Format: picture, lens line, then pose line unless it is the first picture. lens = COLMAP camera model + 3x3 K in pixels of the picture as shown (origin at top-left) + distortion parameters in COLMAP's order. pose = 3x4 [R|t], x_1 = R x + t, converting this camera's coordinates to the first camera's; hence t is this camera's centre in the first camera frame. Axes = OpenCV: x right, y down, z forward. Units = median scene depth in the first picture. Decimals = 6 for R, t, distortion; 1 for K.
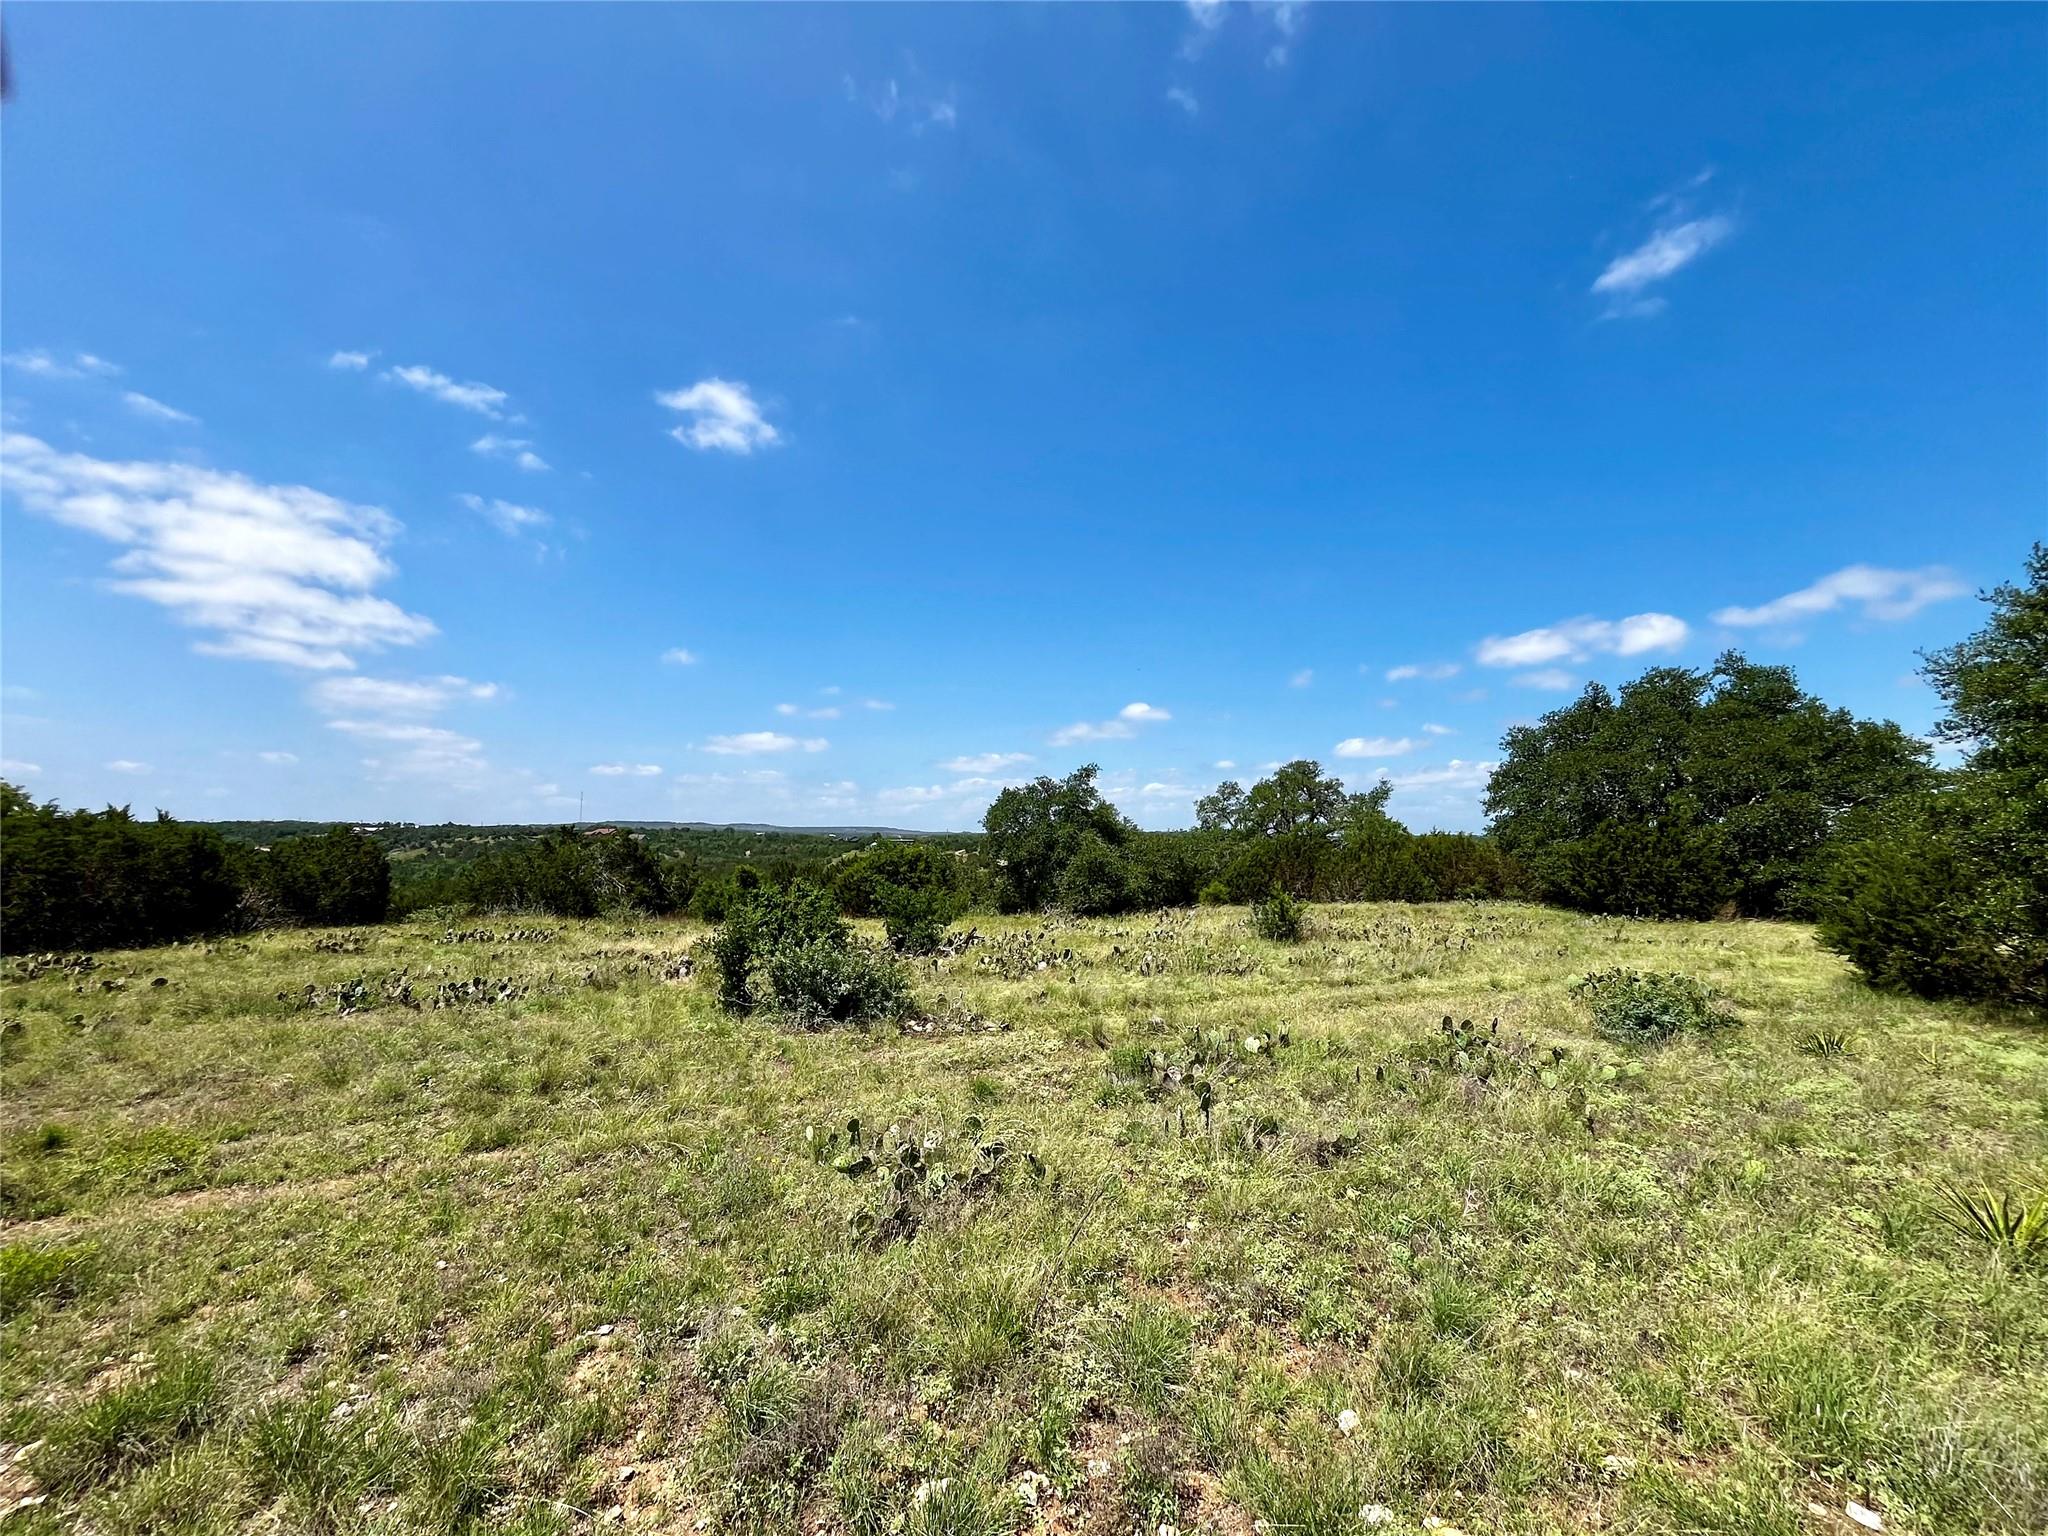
lens RADIAL K [[835.7, 0, 1021.6], [0, 835.7, 803.7], [0, 0, 1]] dist [0.002204, -0.000095]
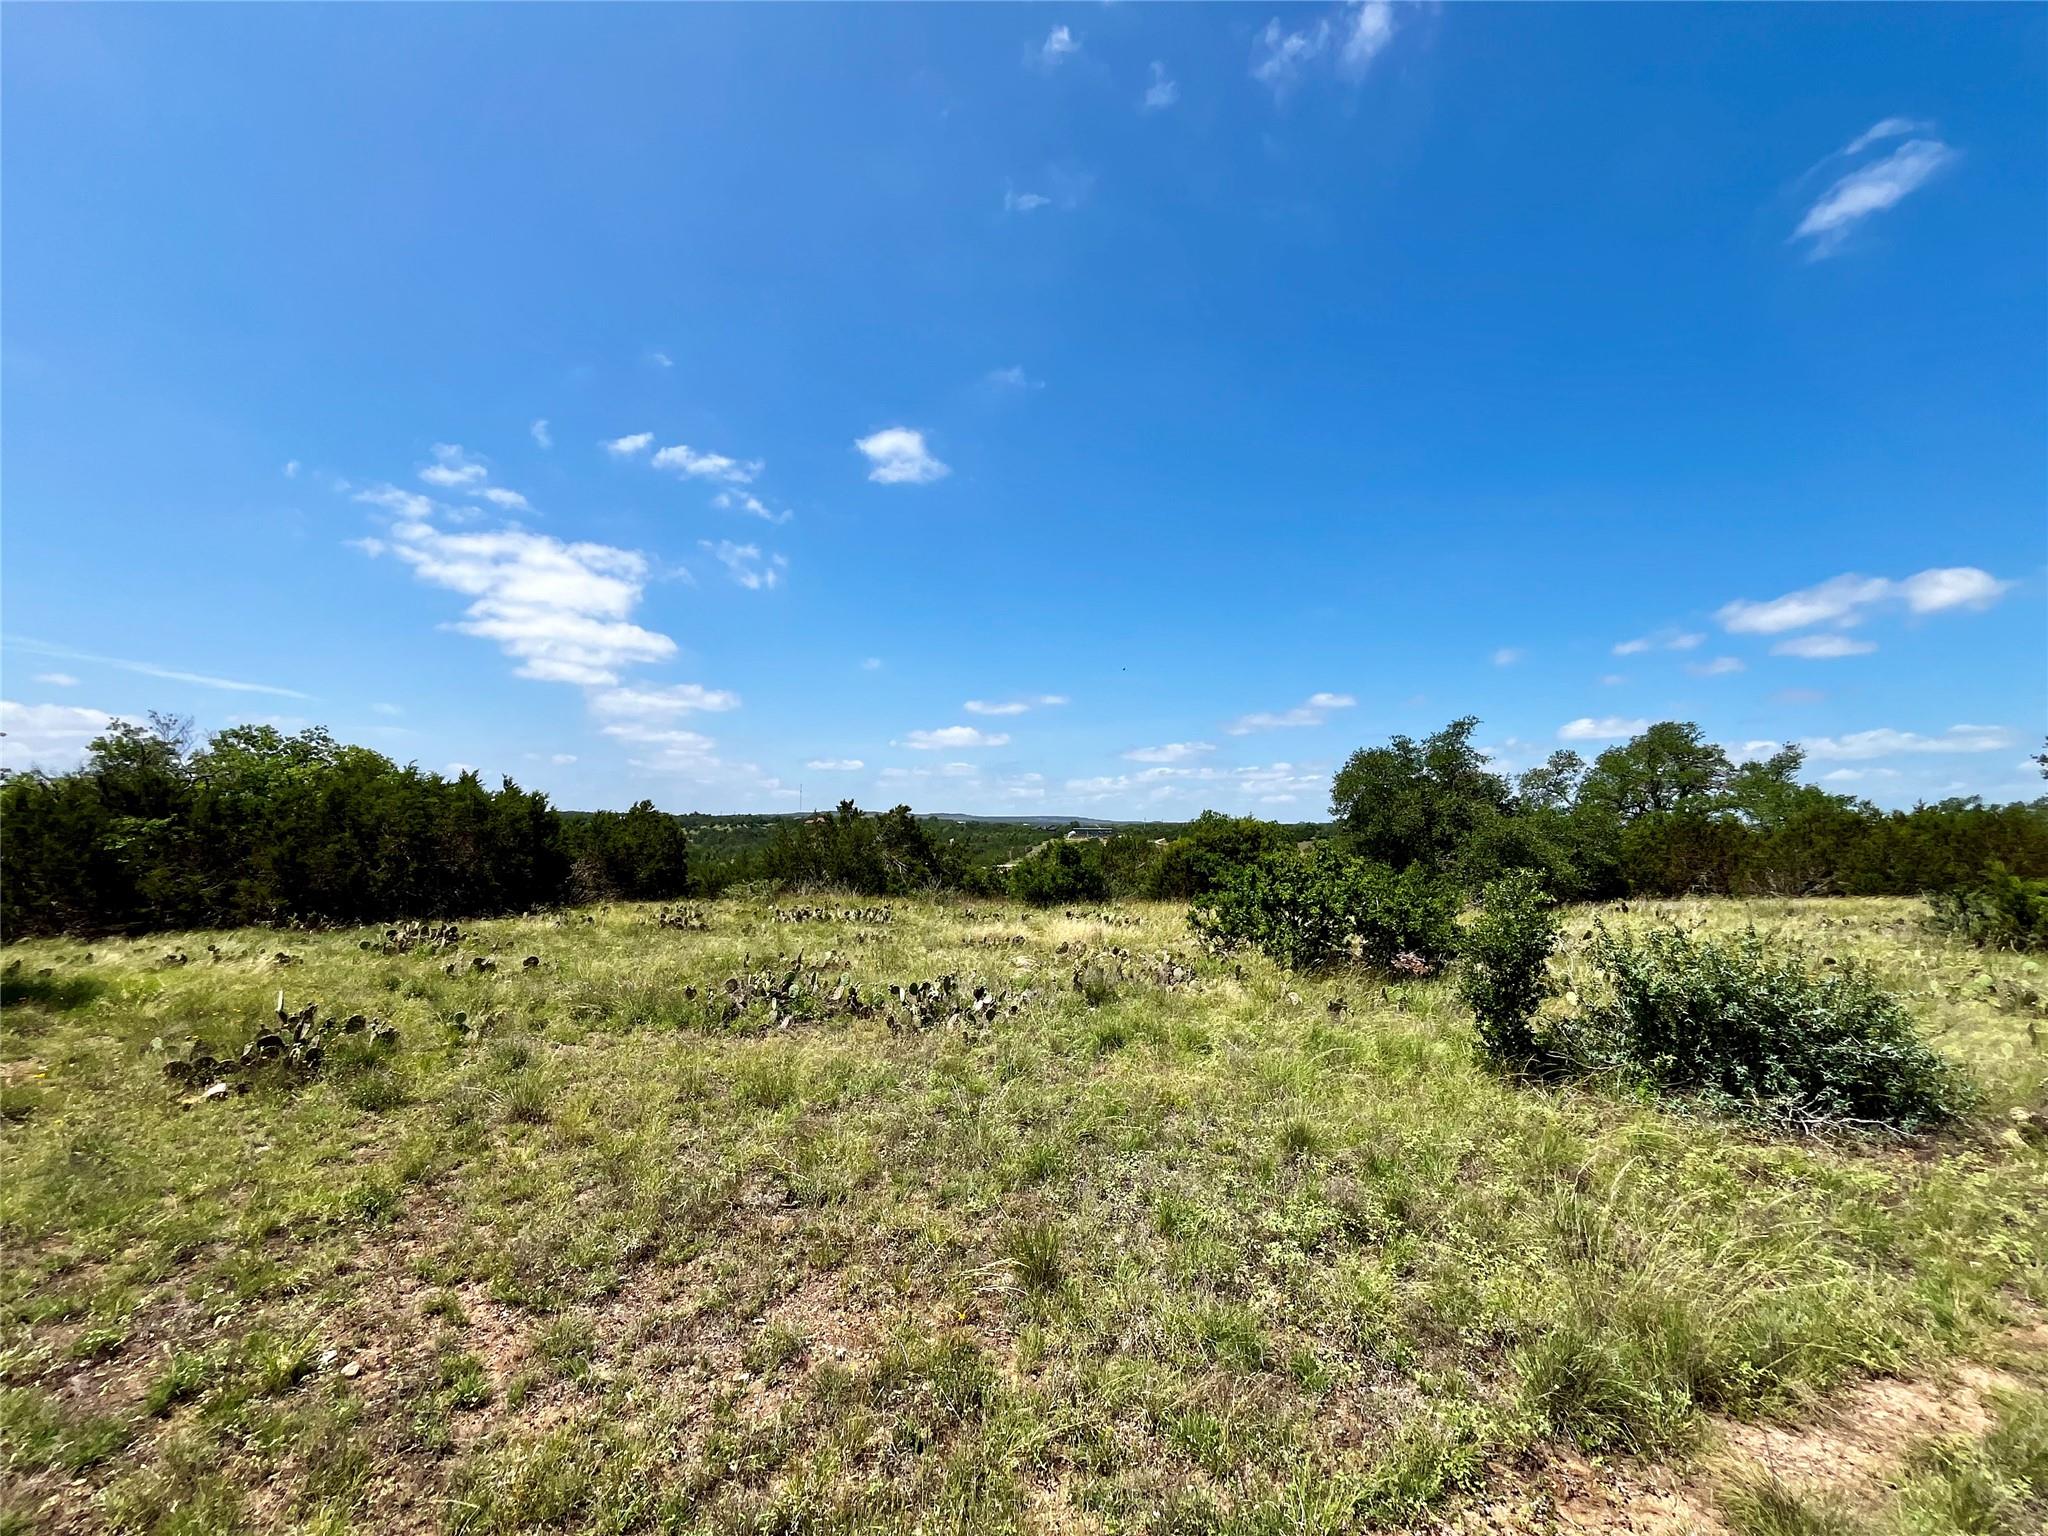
lens RADIAL K [[815.1, 0, 1024.0], [0, 815.1, 768.0], [0, 0, 1]] dist [0.000588, -0.000006]
pose [[0.978284, -0.012620, -0.206883, -0.149098], [0.005559, 0.999383, -0.034675, 0.021462], [0.207193, 0.032772, 0.977751, 0.122046]]
